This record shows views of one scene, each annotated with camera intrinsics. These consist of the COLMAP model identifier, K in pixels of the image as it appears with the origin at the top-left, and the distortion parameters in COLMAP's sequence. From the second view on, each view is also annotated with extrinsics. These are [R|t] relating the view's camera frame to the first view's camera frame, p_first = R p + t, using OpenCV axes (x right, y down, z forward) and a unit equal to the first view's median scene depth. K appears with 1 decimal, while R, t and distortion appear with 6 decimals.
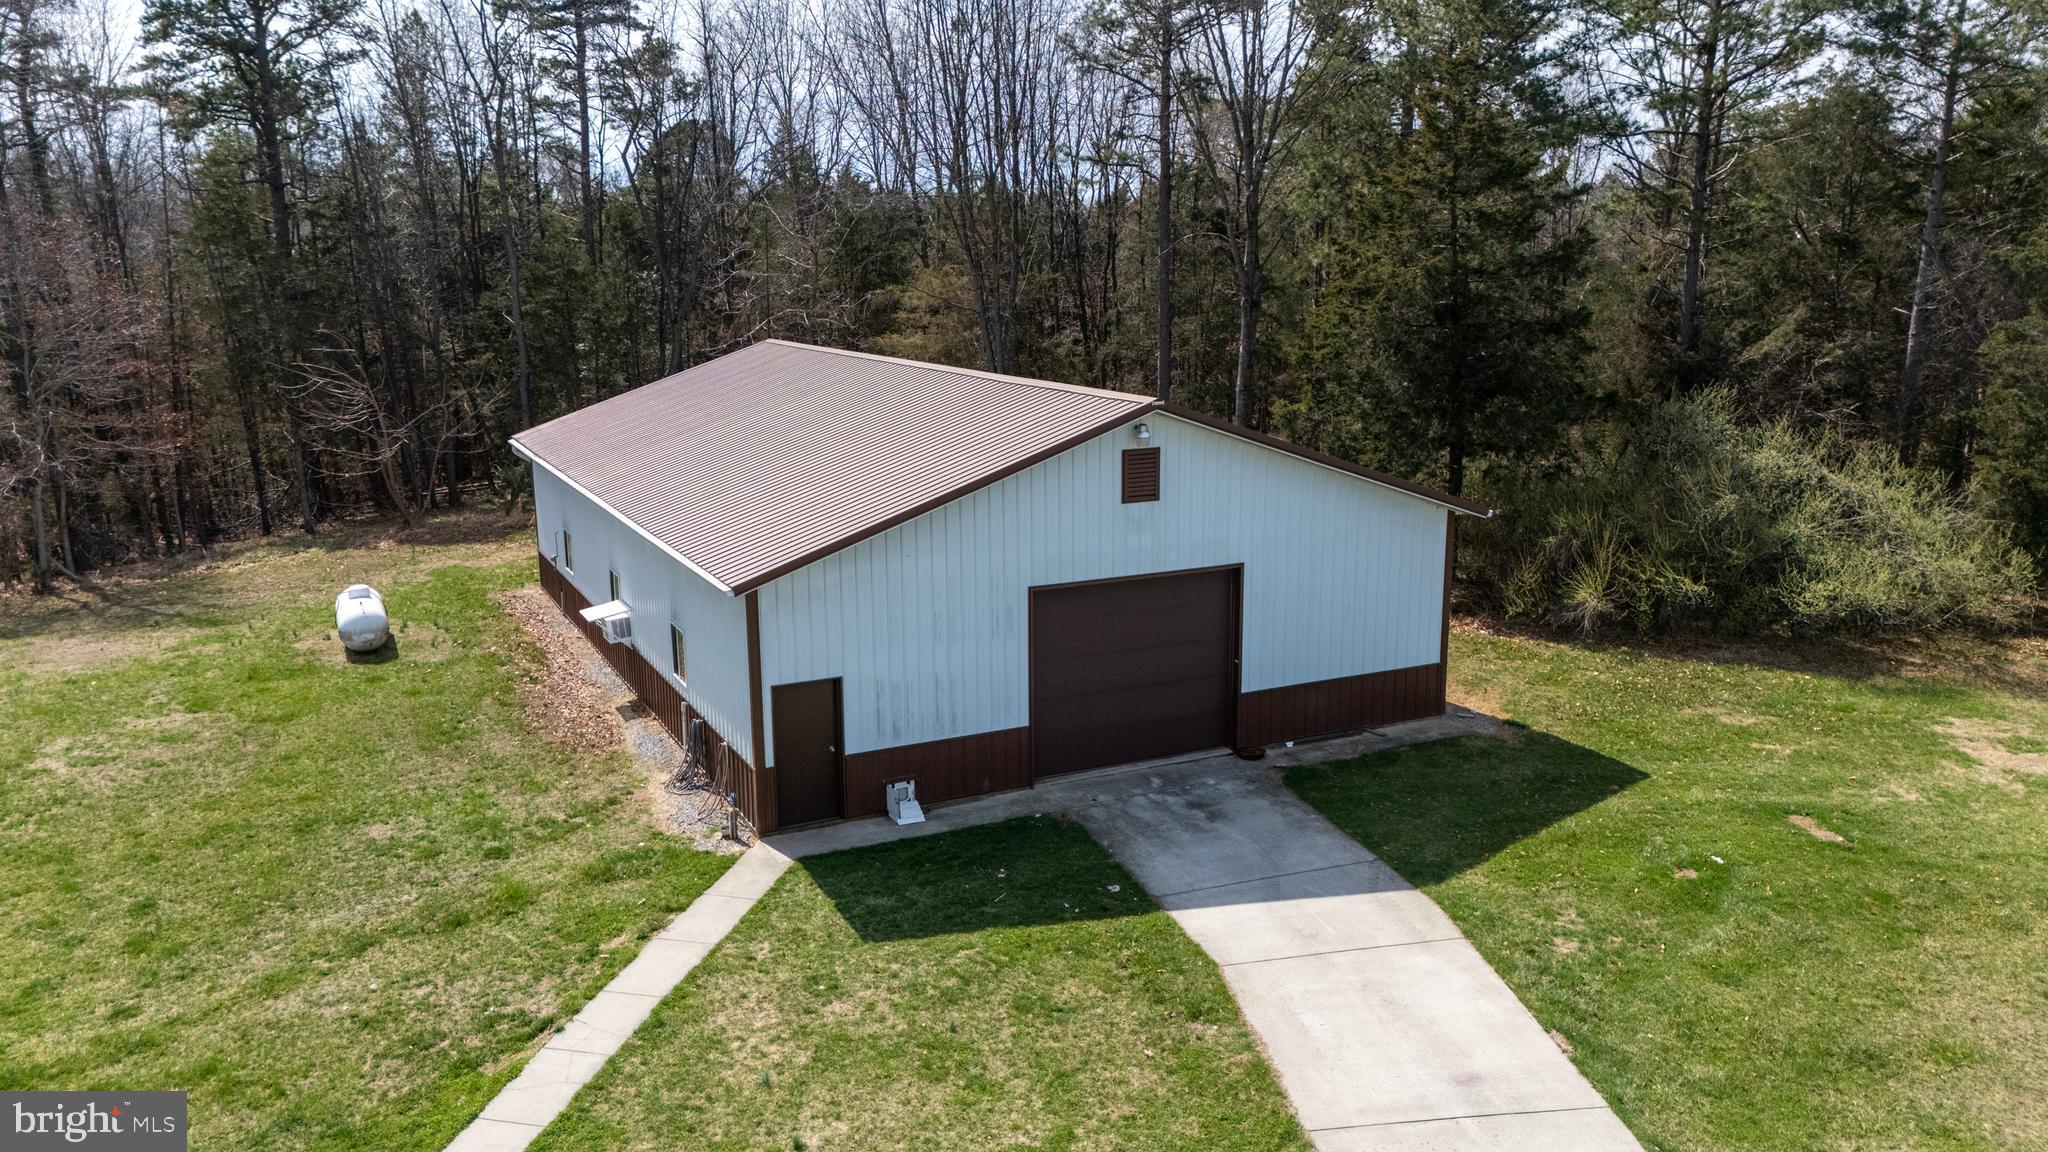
lens RADIAL K [[1502.1, 0, 1024.0], [0, 1502.1, 576.0], [0, 0, 1]] dist [0.091265, -0.100638]
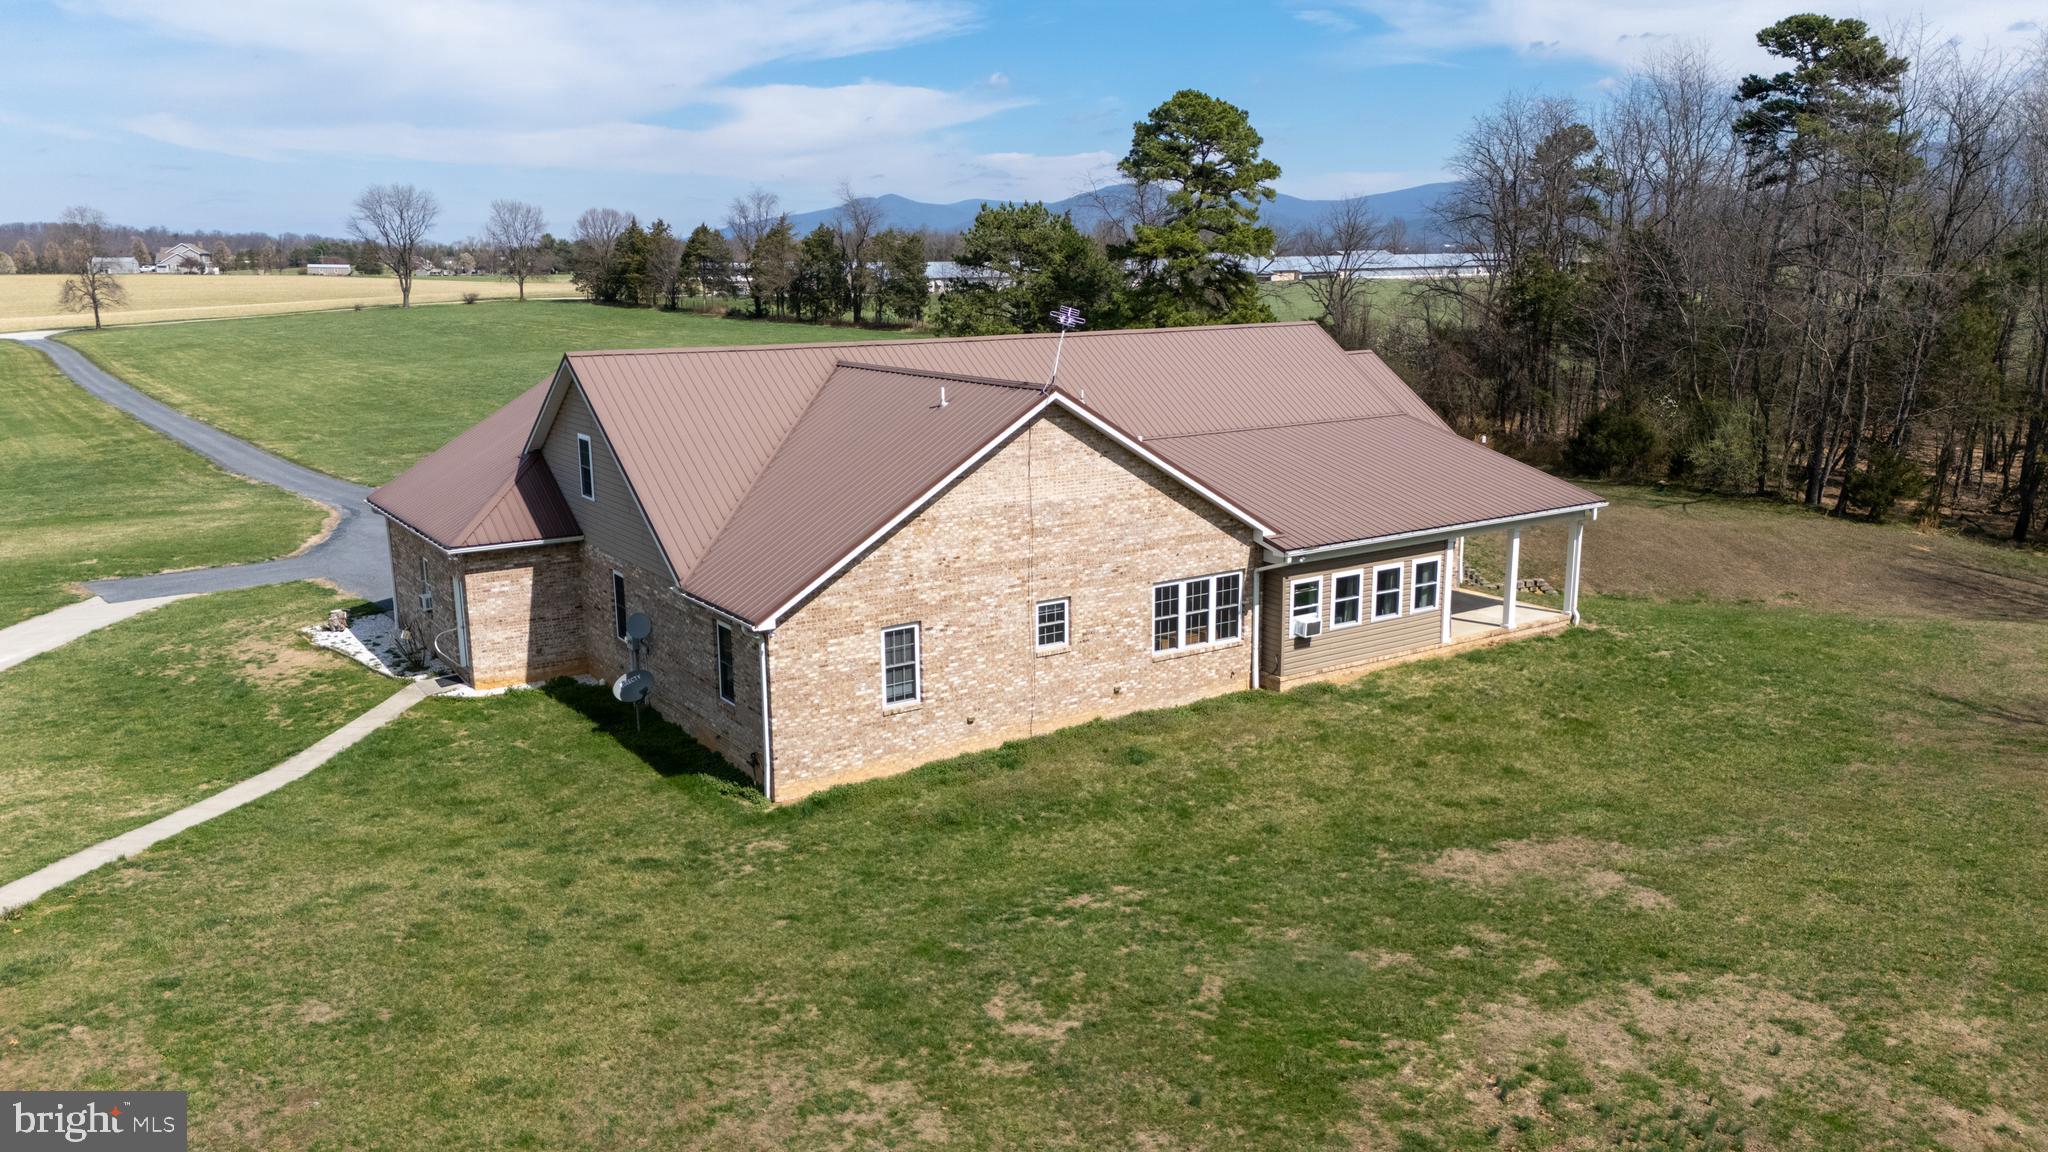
lens RADIAL K [[1502.1, 0, 1024.0], [0, 1502.1, 576.0], [0, 0, 1]] dist [0.091265, -0.100638]
pose [[-0.985938, 0.047090, -0.160338, -0.628071], [-0.022583, 0.913129, 0.407046, -0.368810], [0.165577, 0.404943, -0.899225, 1.580166]]
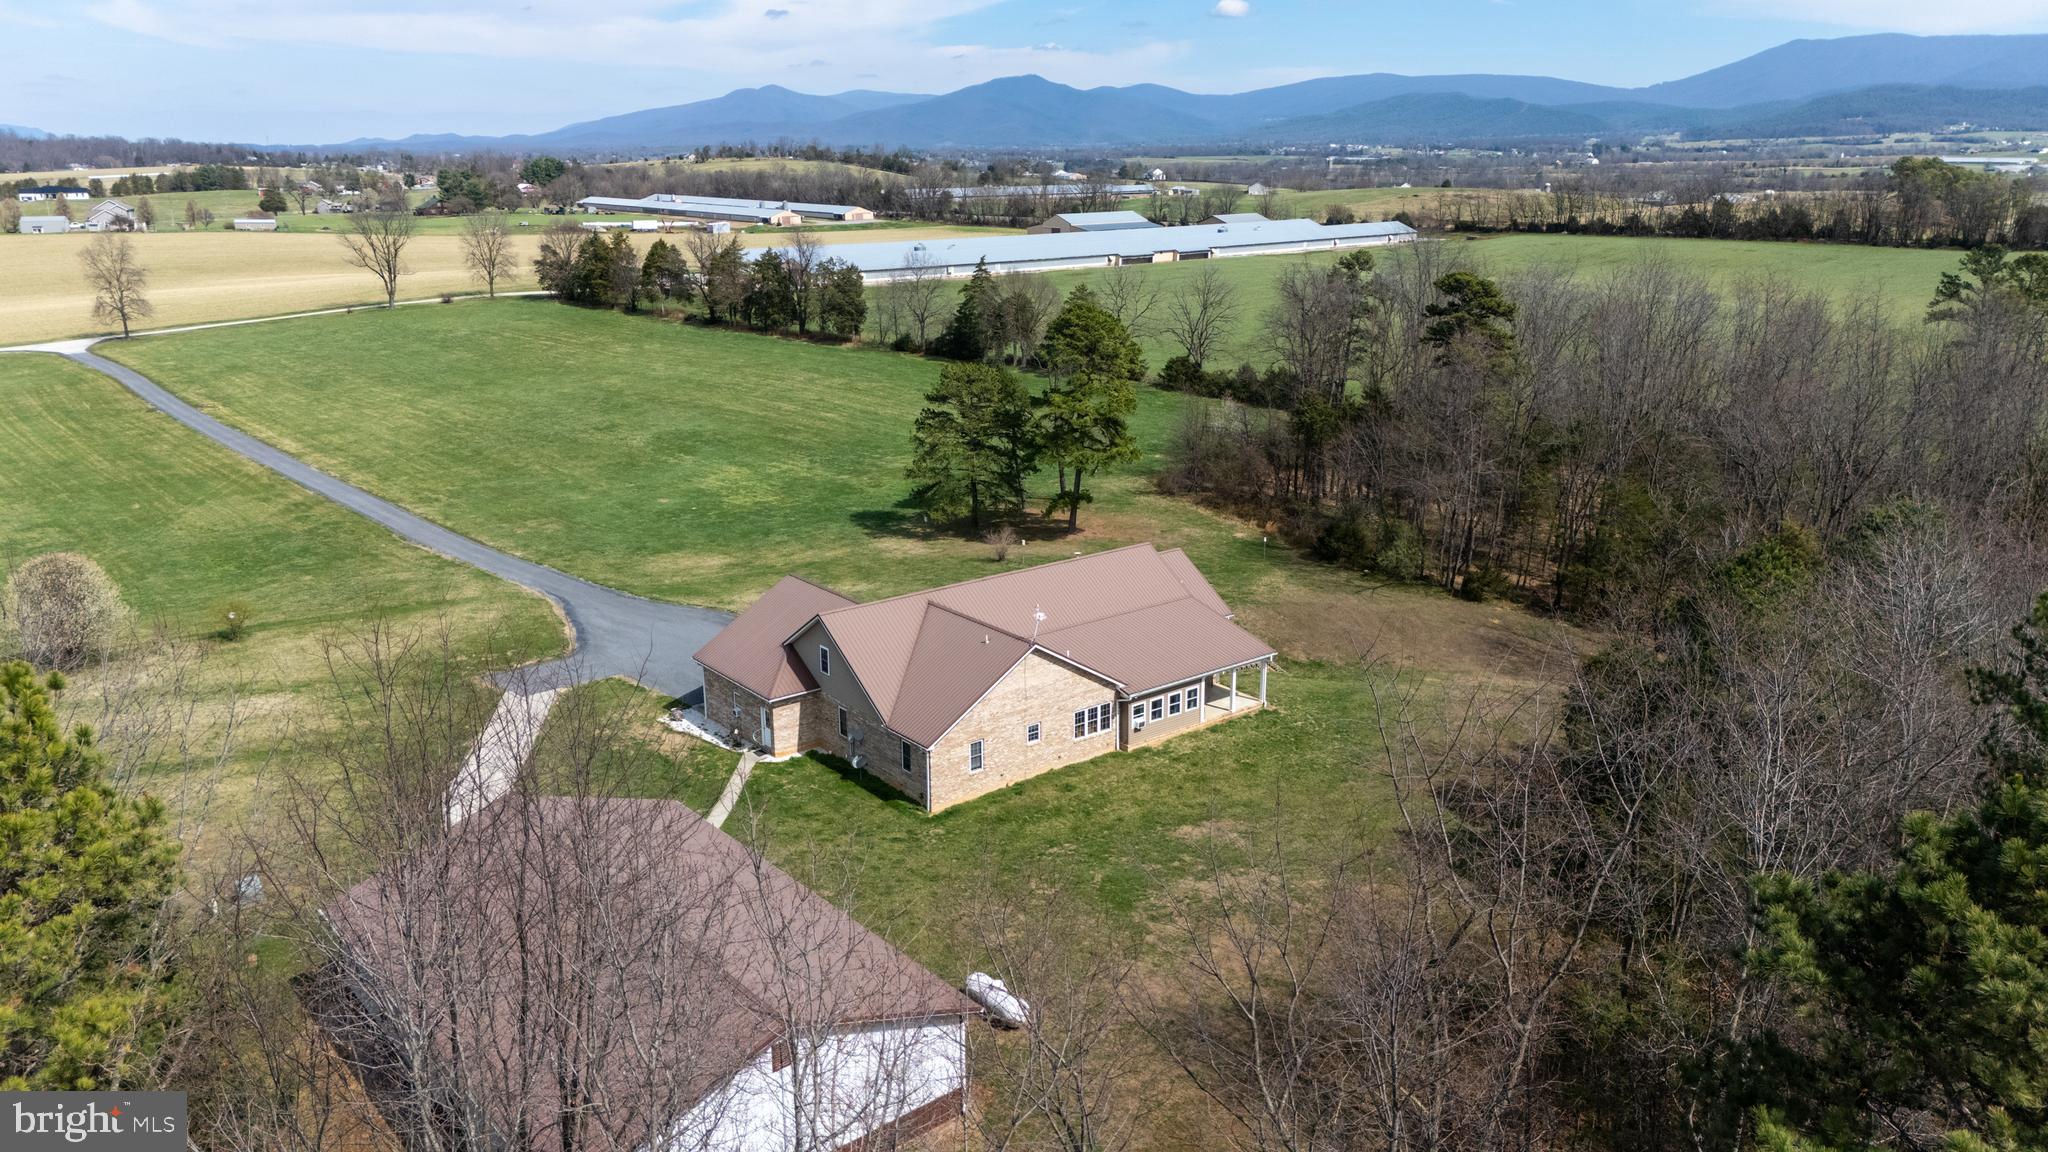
lens RADIAL K [[1502.1, 0, 1024.0], [0, 1502.1, 576.0], [0, 0, 1]] dist [0.091265, -0.100638]
pose [[-0.971483, 0.074831, -0.224990, -0.185367], [-0.039345, 0.884862, 0.464189, -1.479239], [0.233821, 0.459804, -0.856684, 2.889518]]
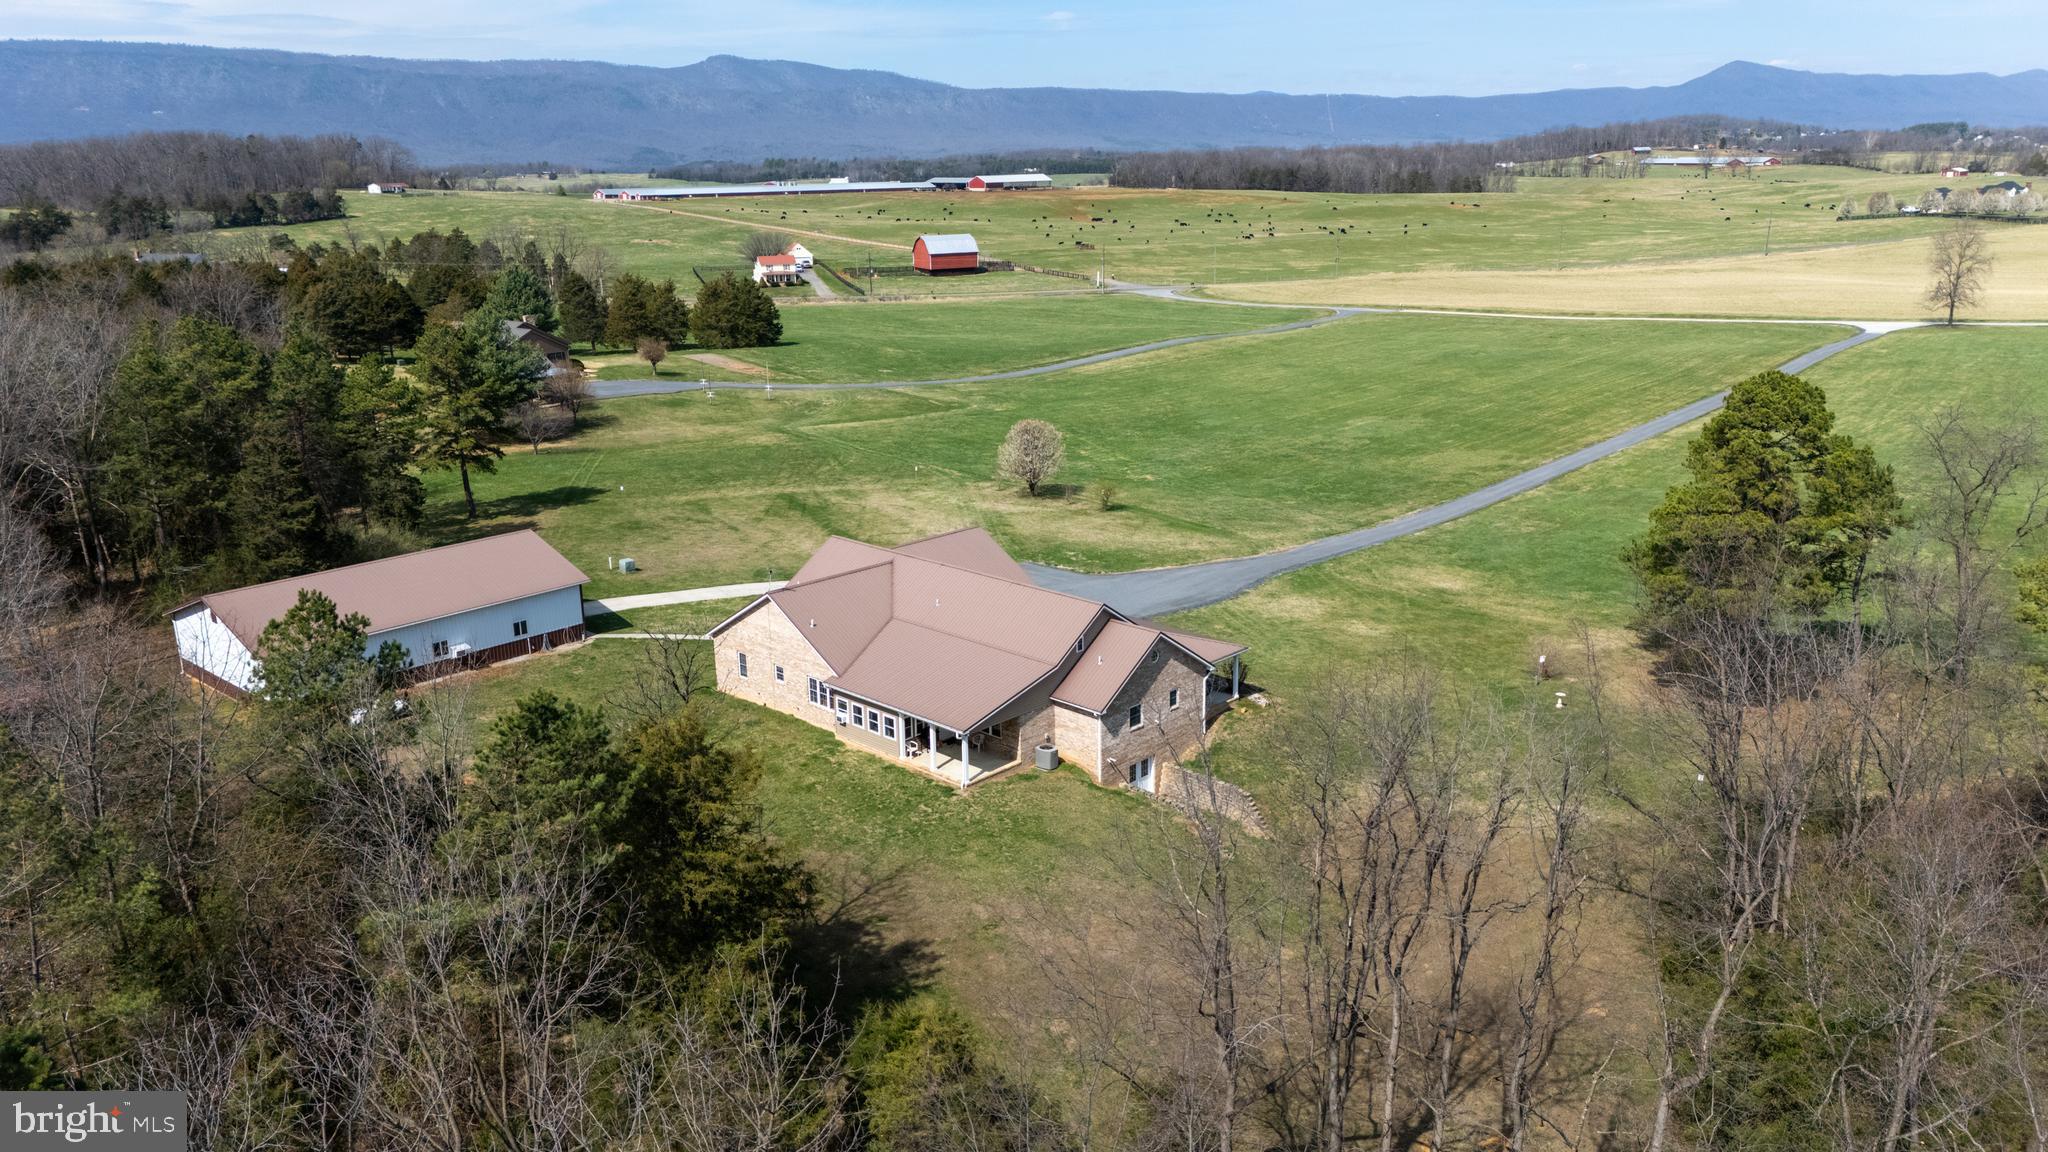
lens RADIAL K [[1502.1, 0, 1024.0], [0, 1502.1, 576.0], [0, 0, 1]] dist [0.091265, -0.100638]
pose [[-0.362791, -0.241021, 0.900162, -4.005204], [0.213747, 0.918696, 0.332130, -1.041730], [-0.907025, 0.312901, -0.281777, 0.901449]]
